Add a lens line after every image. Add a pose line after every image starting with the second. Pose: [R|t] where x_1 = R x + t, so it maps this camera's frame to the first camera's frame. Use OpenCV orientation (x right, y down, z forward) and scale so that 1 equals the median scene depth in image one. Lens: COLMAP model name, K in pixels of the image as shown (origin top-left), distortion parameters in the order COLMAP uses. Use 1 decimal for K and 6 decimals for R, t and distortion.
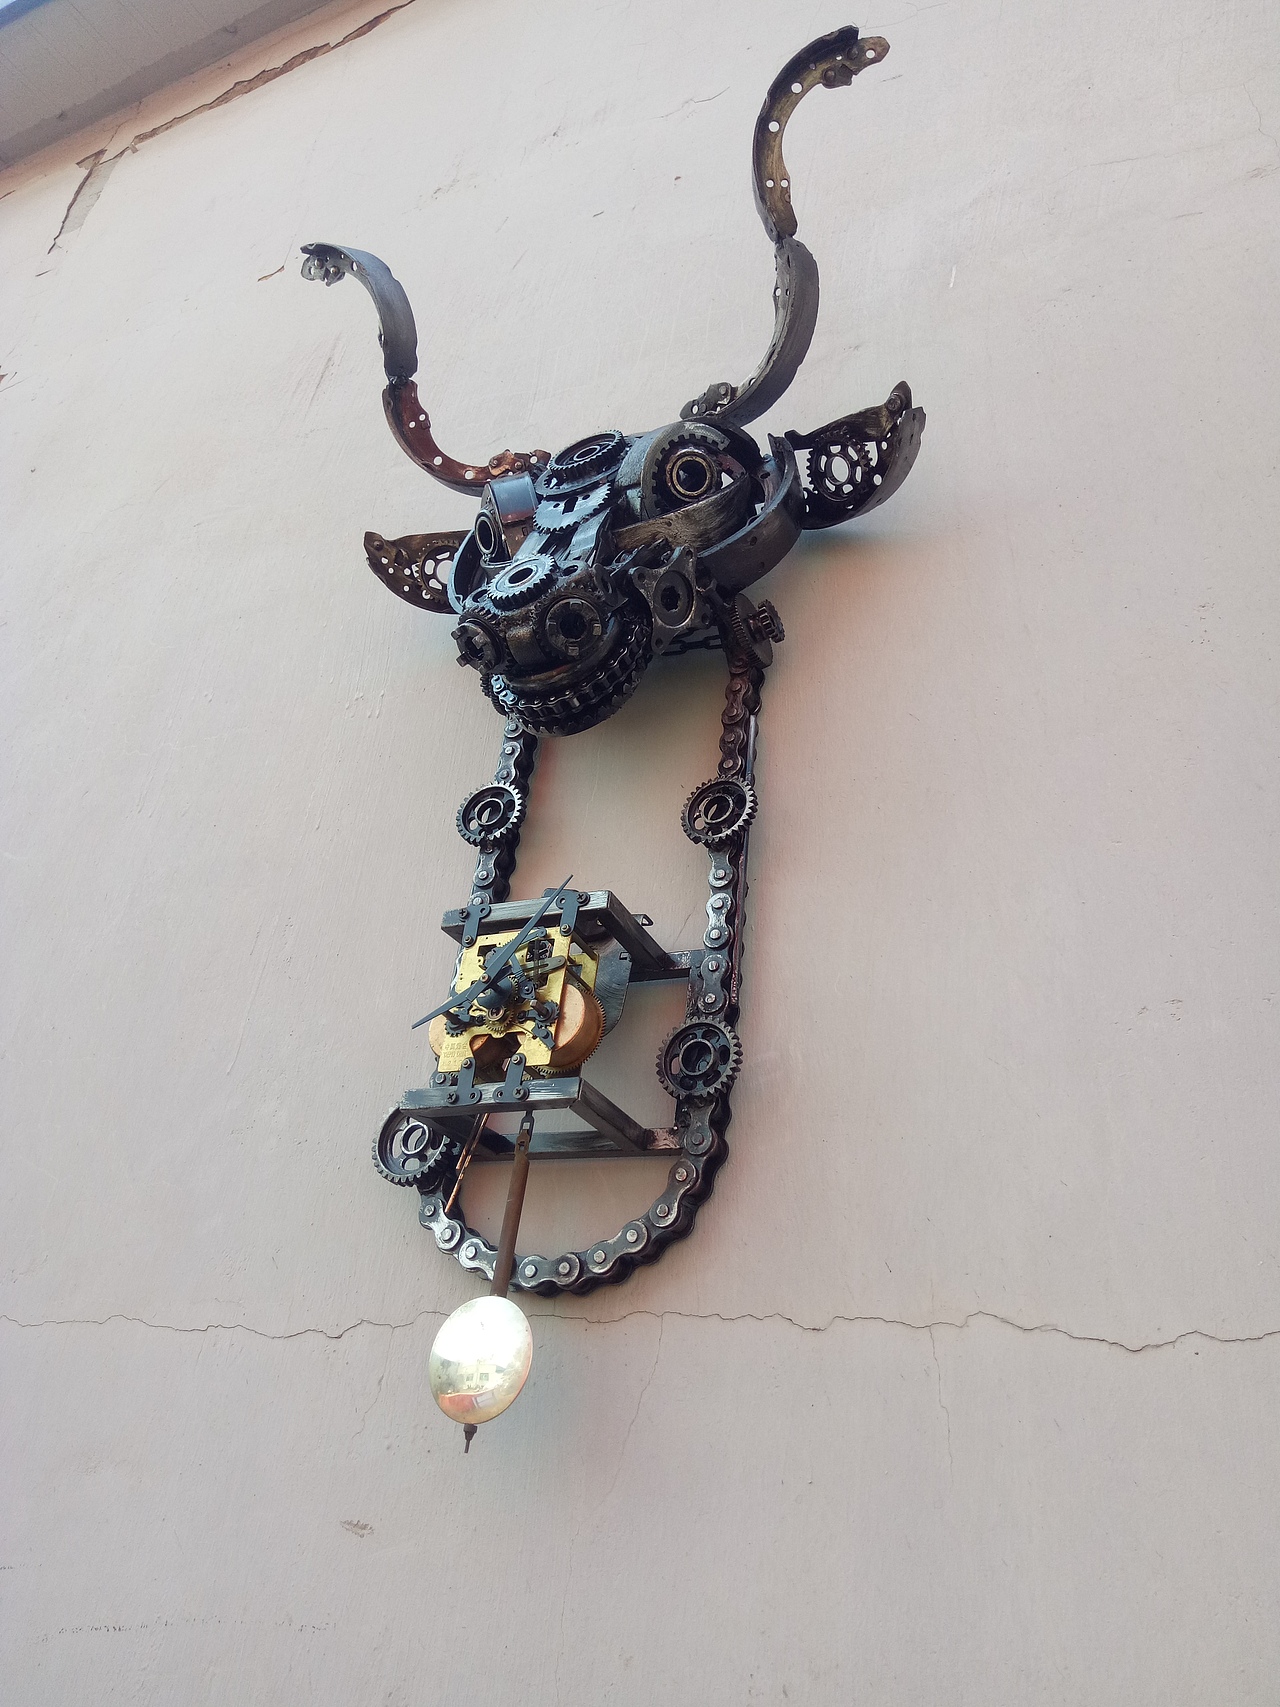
lens RADIAL K [[1292.1, 0, 580.7], [0, 1292.1, 847.0], [0, 0, 1]] dist [0.004324, -0.001143]
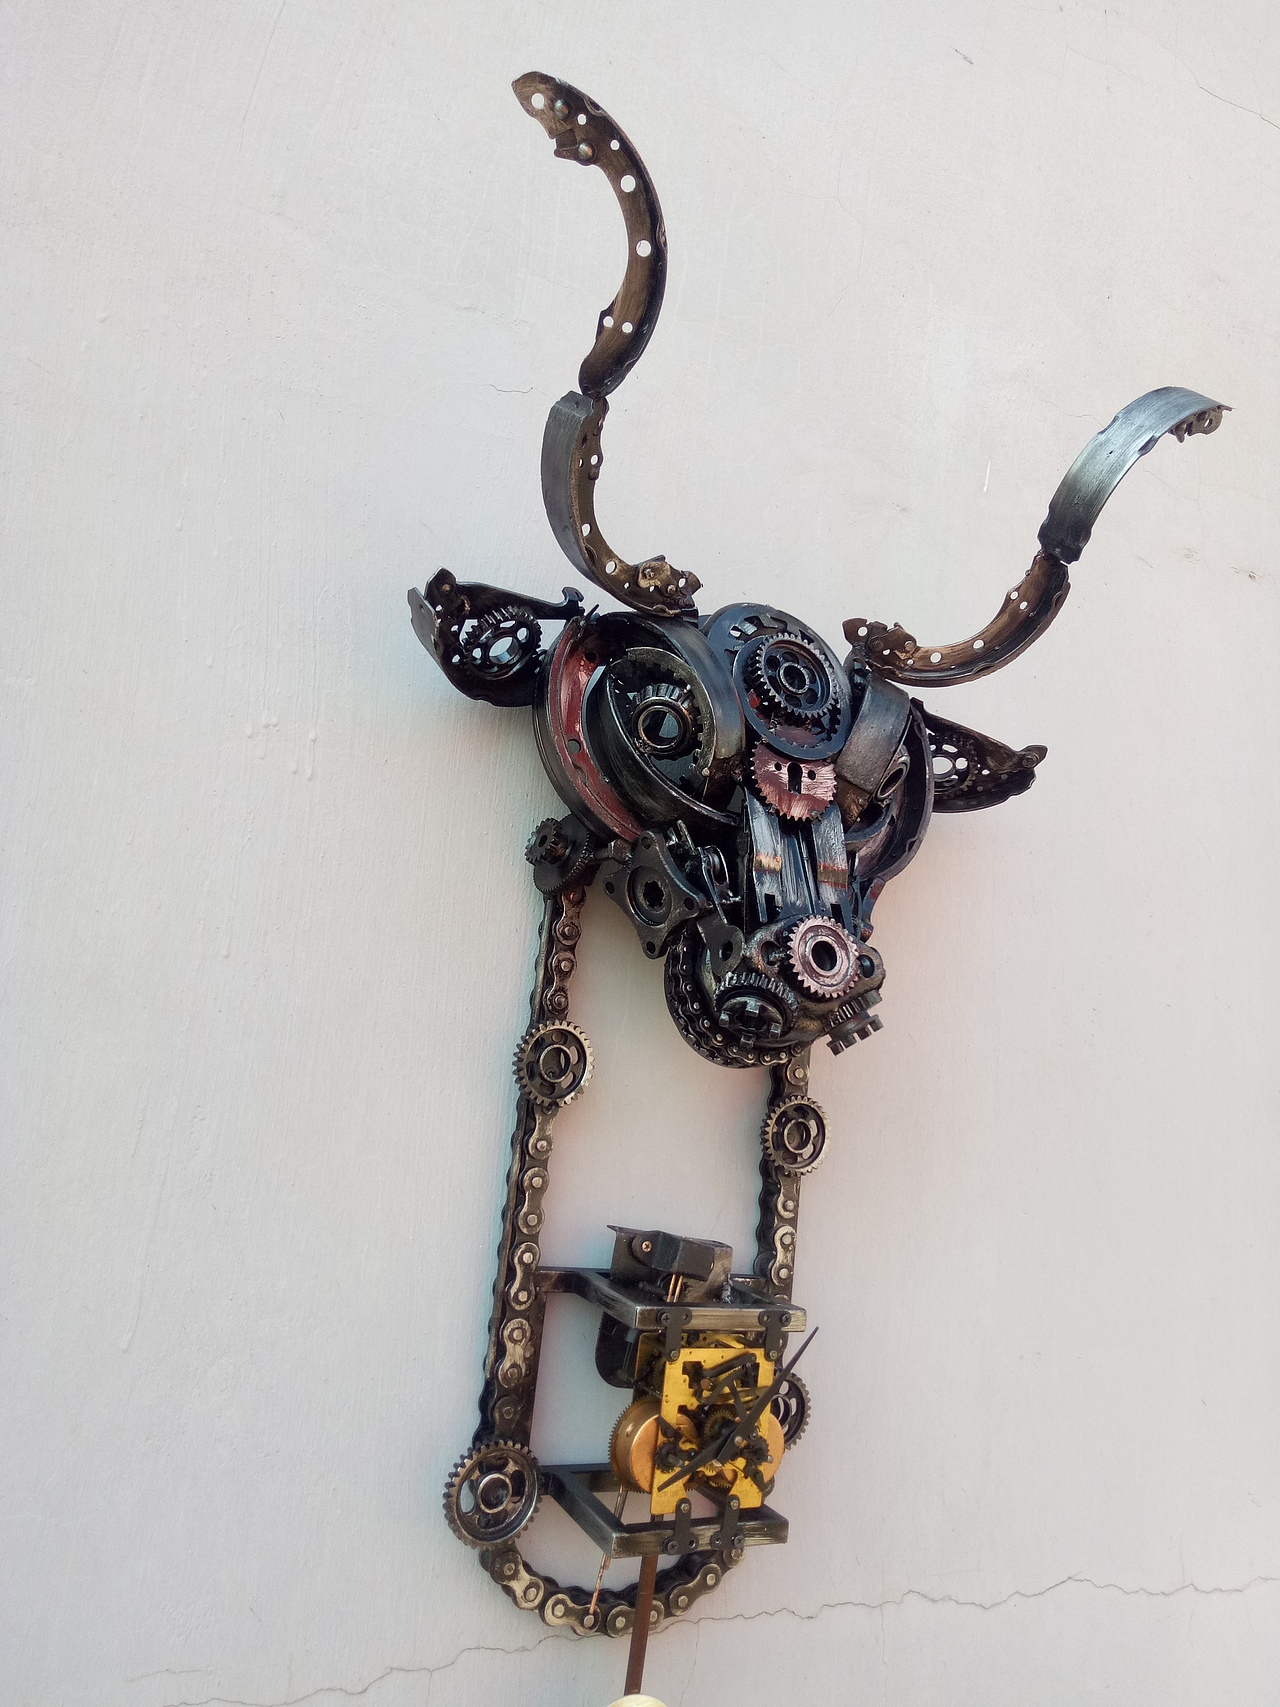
lens RADIAL K [[1316.0, 0, 644.6], [0, 1316.0, 856.1], [0, 0, 1]] dist [0.017463, -0.005621]
pose [[0.587643, 0.058841, 0.806978, -0.881667], [-0.448519, 0.853783, 0.264359, -0.473442], [-0.673429, -0.517294, 0.528111, 0.693751]]
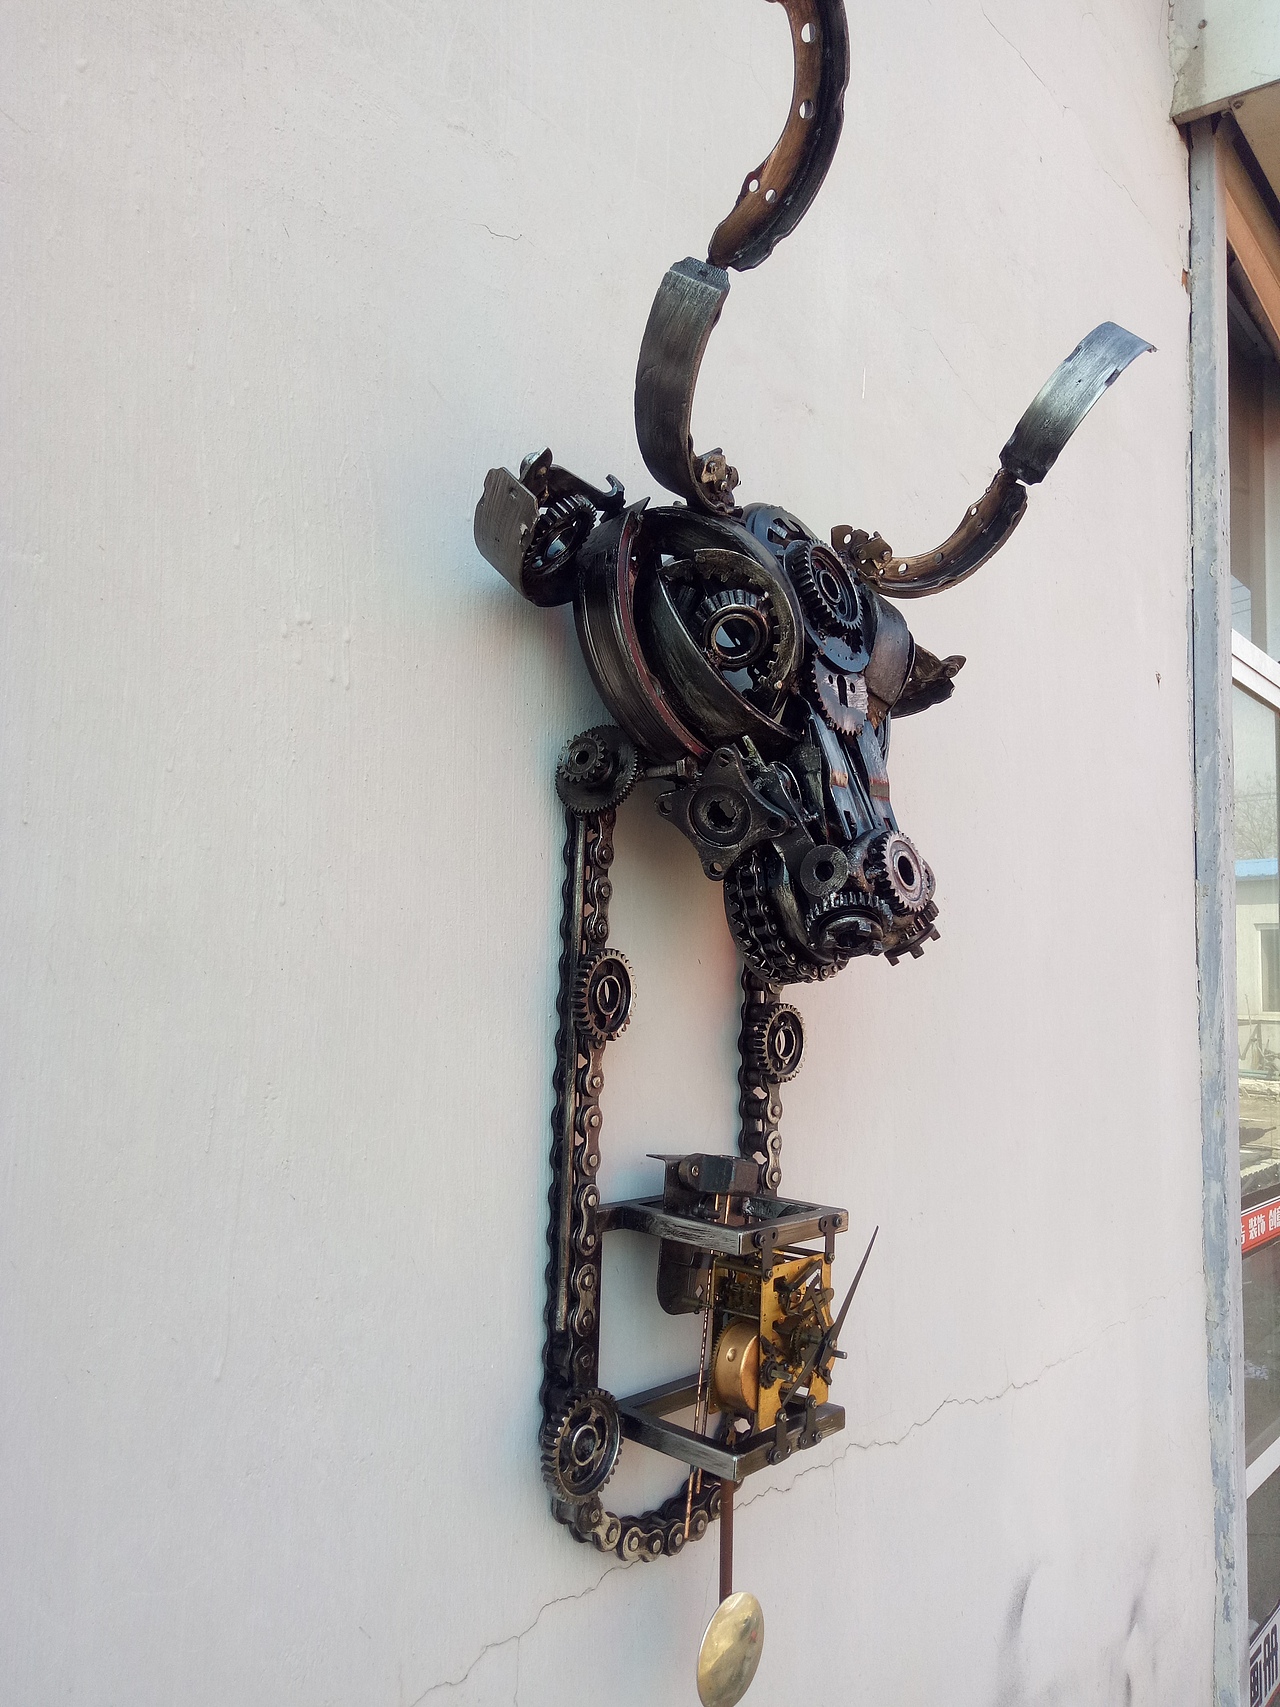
lens RADIAL K [[1317.3, 0, 649.1], [0, 1317.3, 861.5], [0, 0, 1]] dist [0.013543, -0.004785]
pose [[0.218401, -0.039217, 0.975071, -1.013389], [-0.512755, 0.845532, 0.148856, -0.274146], [-0.830291, -0.532483, 0.164556, 1.067733]]
